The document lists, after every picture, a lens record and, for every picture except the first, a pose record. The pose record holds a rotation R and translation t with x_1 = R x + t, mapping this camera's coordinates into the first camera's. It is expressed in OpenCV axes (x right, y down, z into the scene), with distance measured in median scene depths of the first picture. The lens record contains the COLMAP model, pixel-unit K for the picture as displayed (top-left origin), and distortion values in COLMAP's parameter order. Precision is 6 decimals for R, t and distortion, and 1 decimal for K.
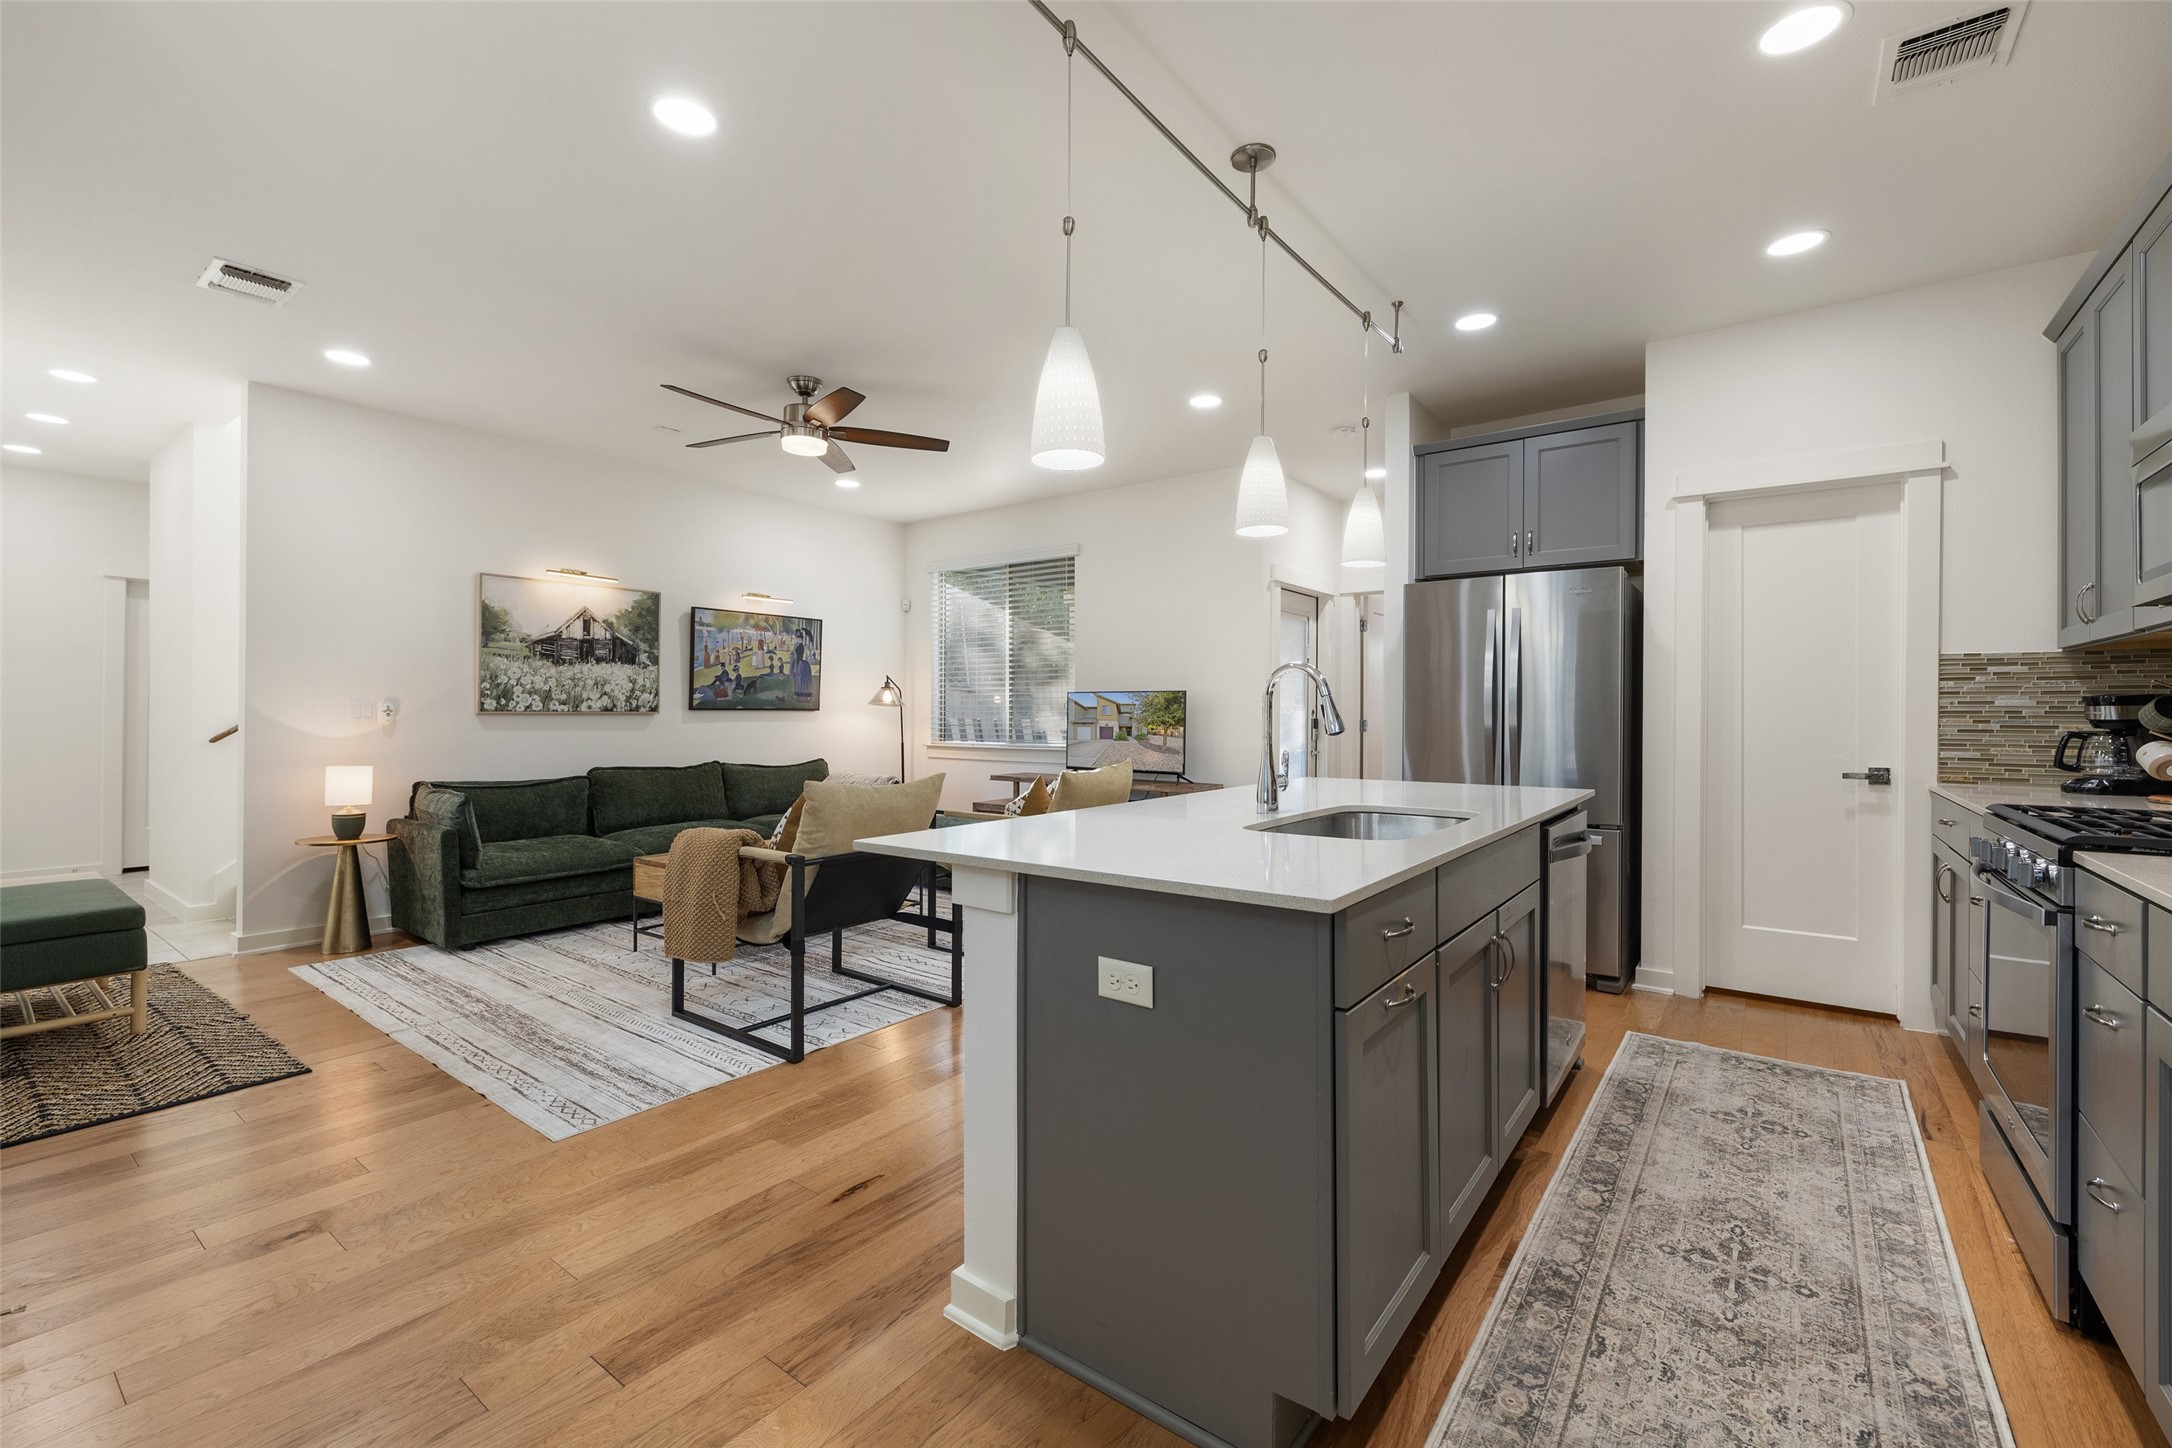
lens RADIAL K [[915.0, 0, 1088.8], [0, 915.0, 712.3], [0, 0, 1]] dist [0.002810, -0.000286]
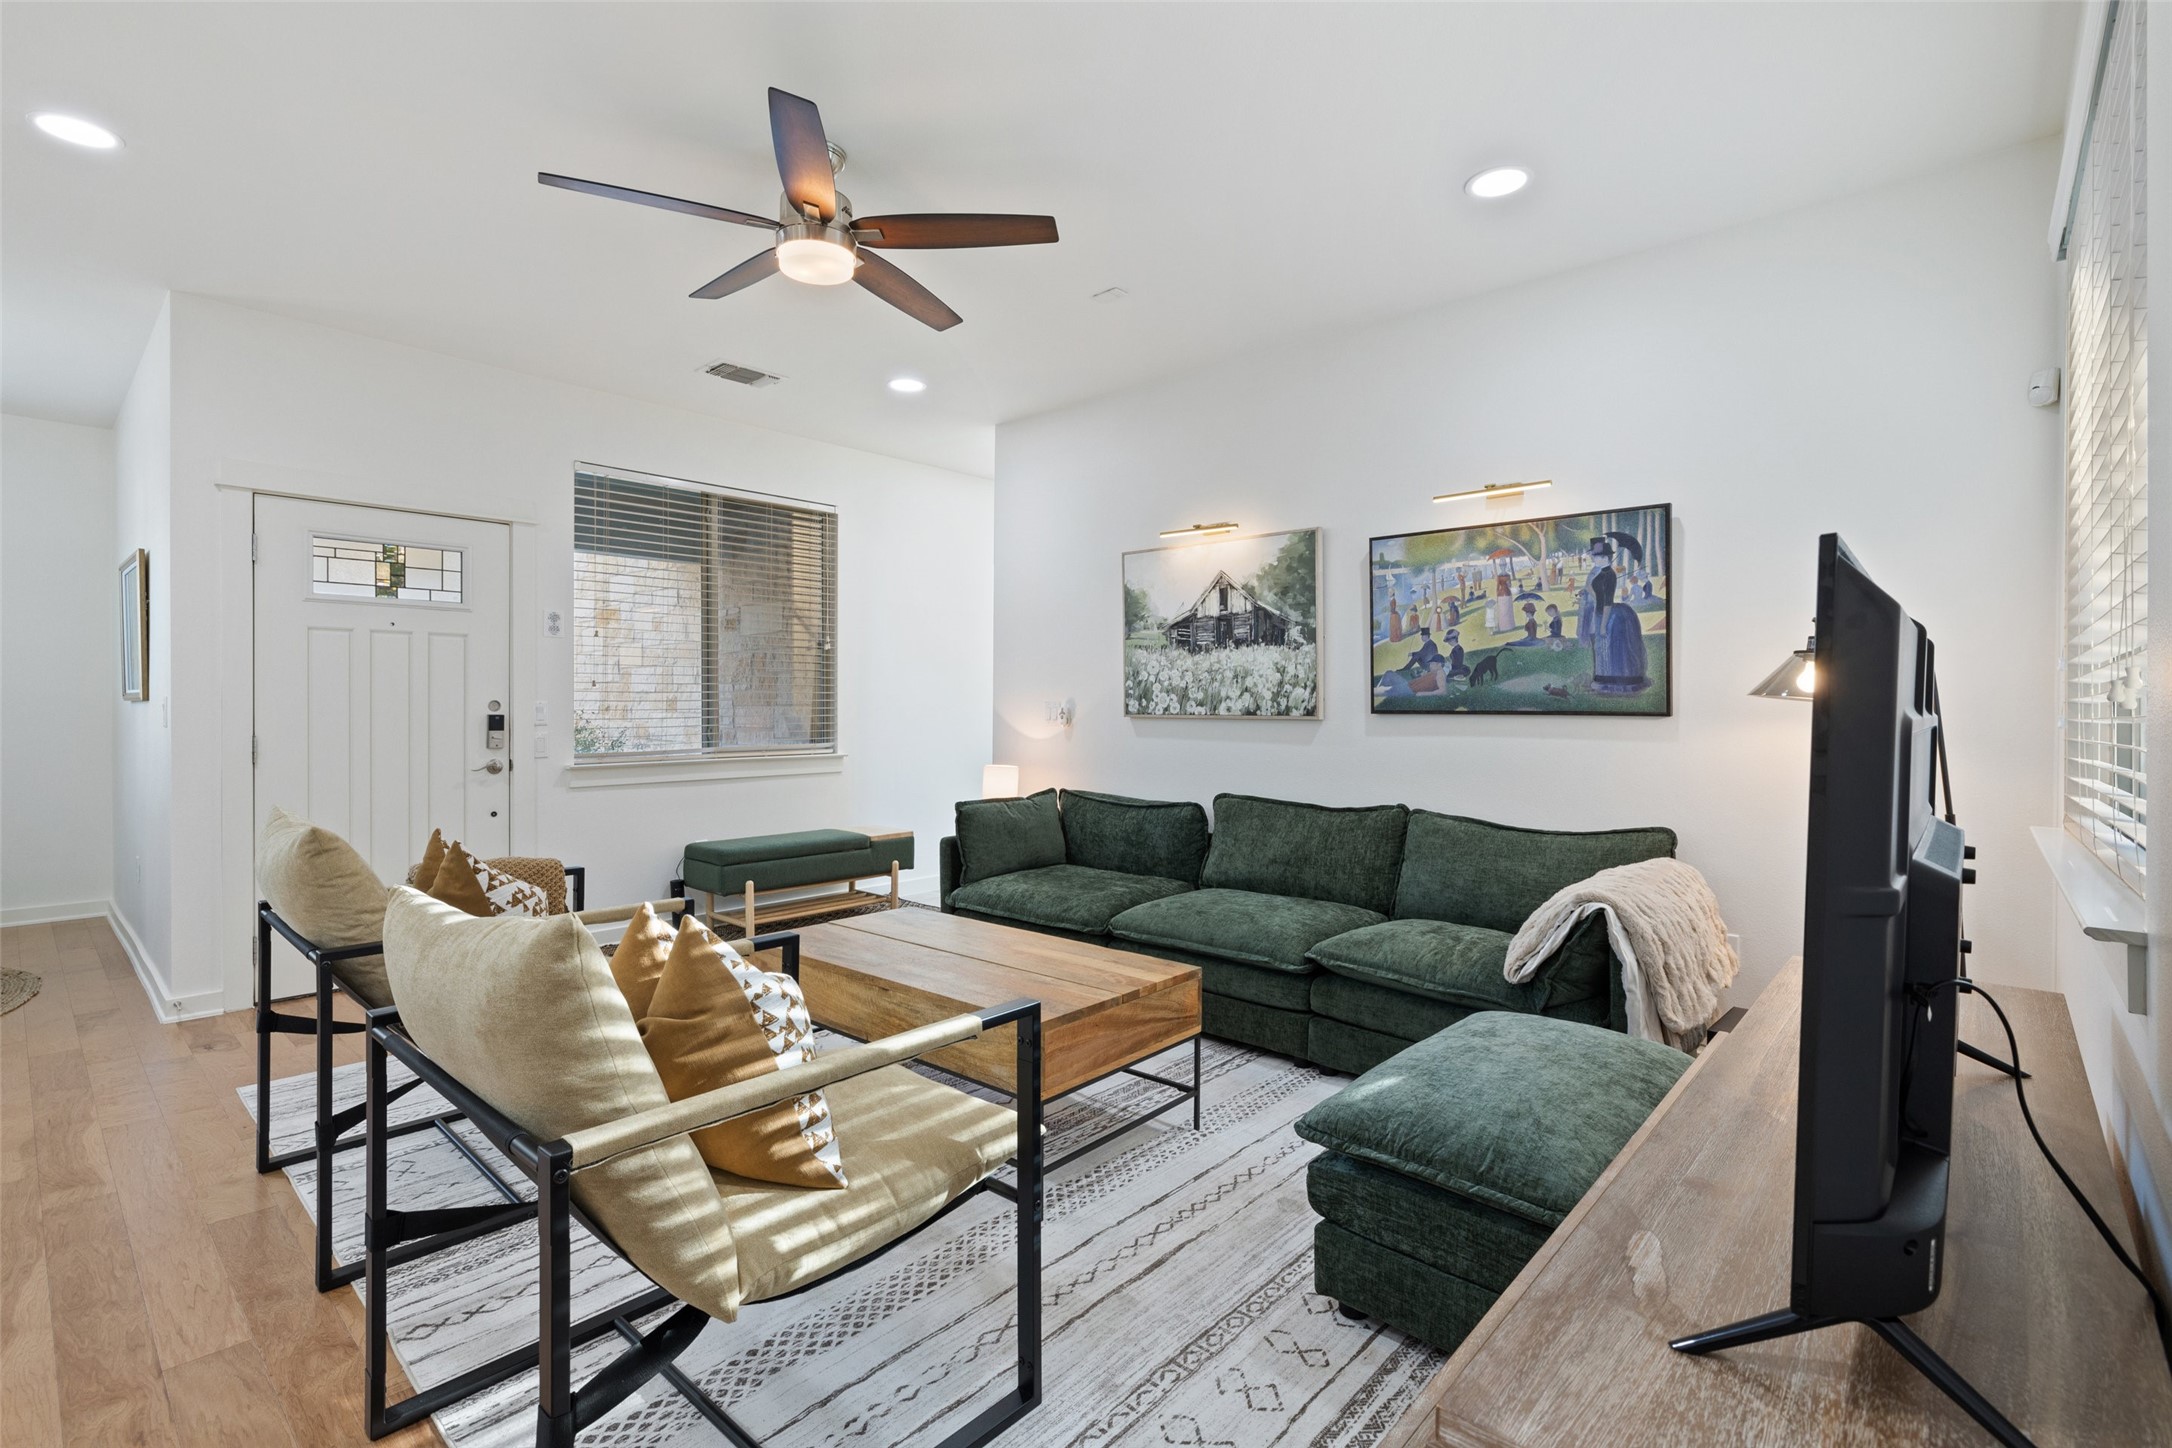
lens RADIAL K [[981.9, 0, 1077.5], [0, 981.9, 712.2], [0, 0, 1]] dist [-0.000269, 0.000224]
pose [[-0.094440, -0.000509, -0.995530, 0.268999], [-0.007112, 0.999975, 0.000163, -0.002878], [0.995505, 0.007095, -0.094441, 1.098032]]
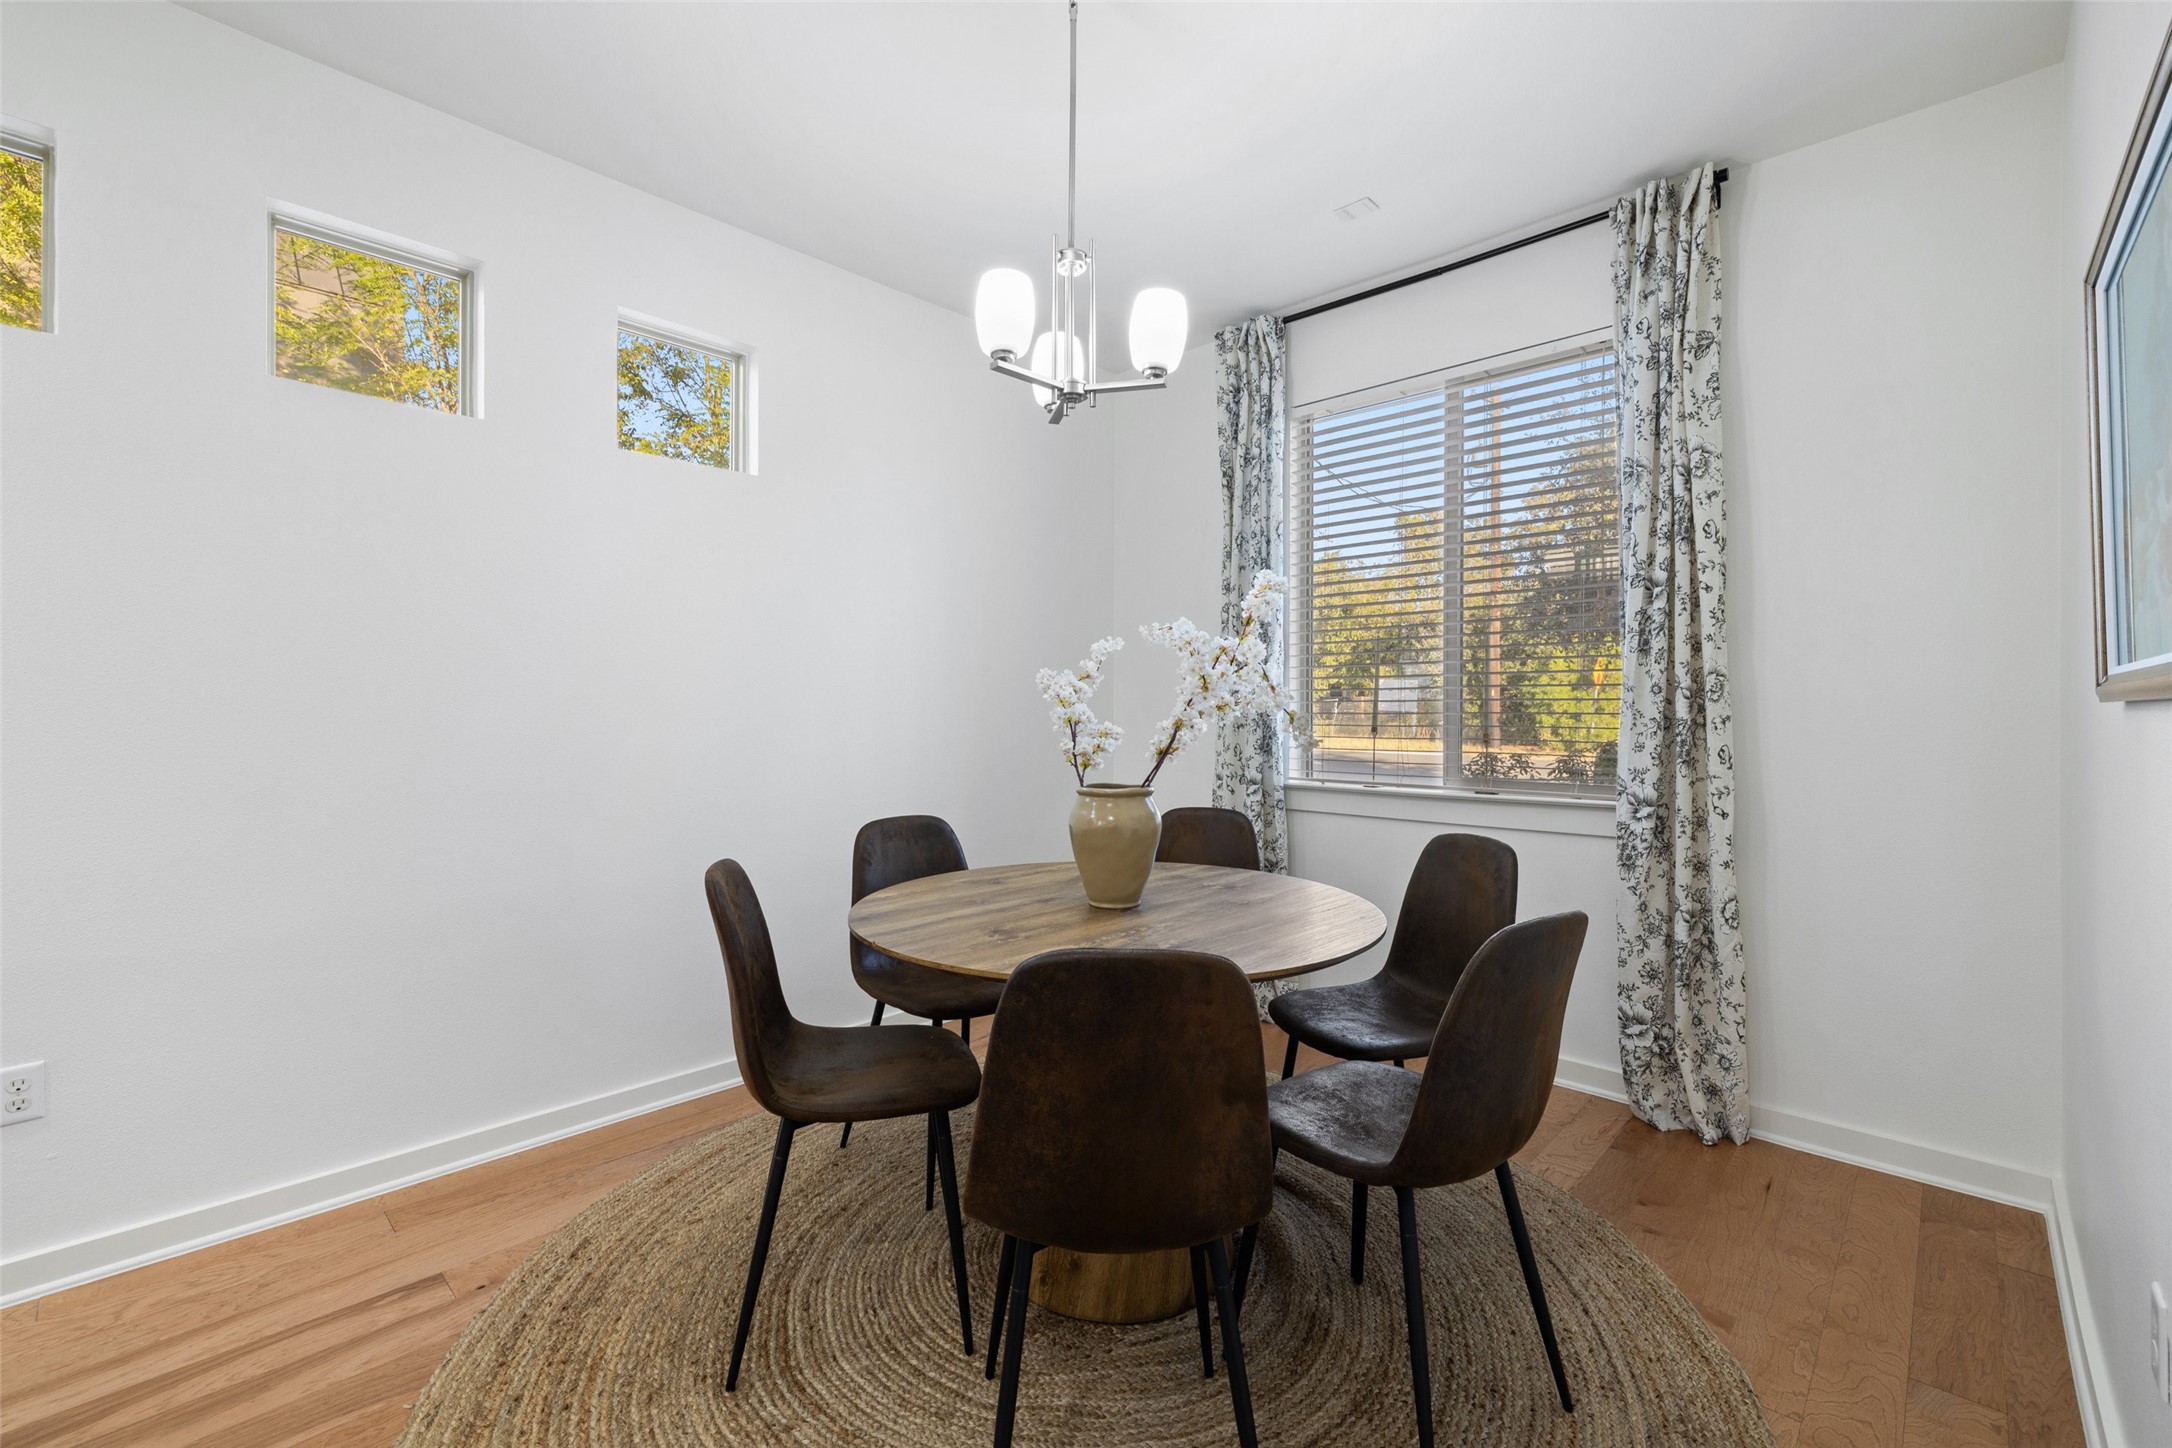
lens RADIAL K [[915.0, 0, 1090.0], [0, 915.0, 709.8], [0, 0, 1]] dist [0.002810, -0.000286]
pose [[-0.993529, -0.009276, 0.113197, -0.341402], [-0.008940, 0.999954, 0.003472, -0.003692], [-0.113224, 0.002437, -0.993566, 0.370722]]
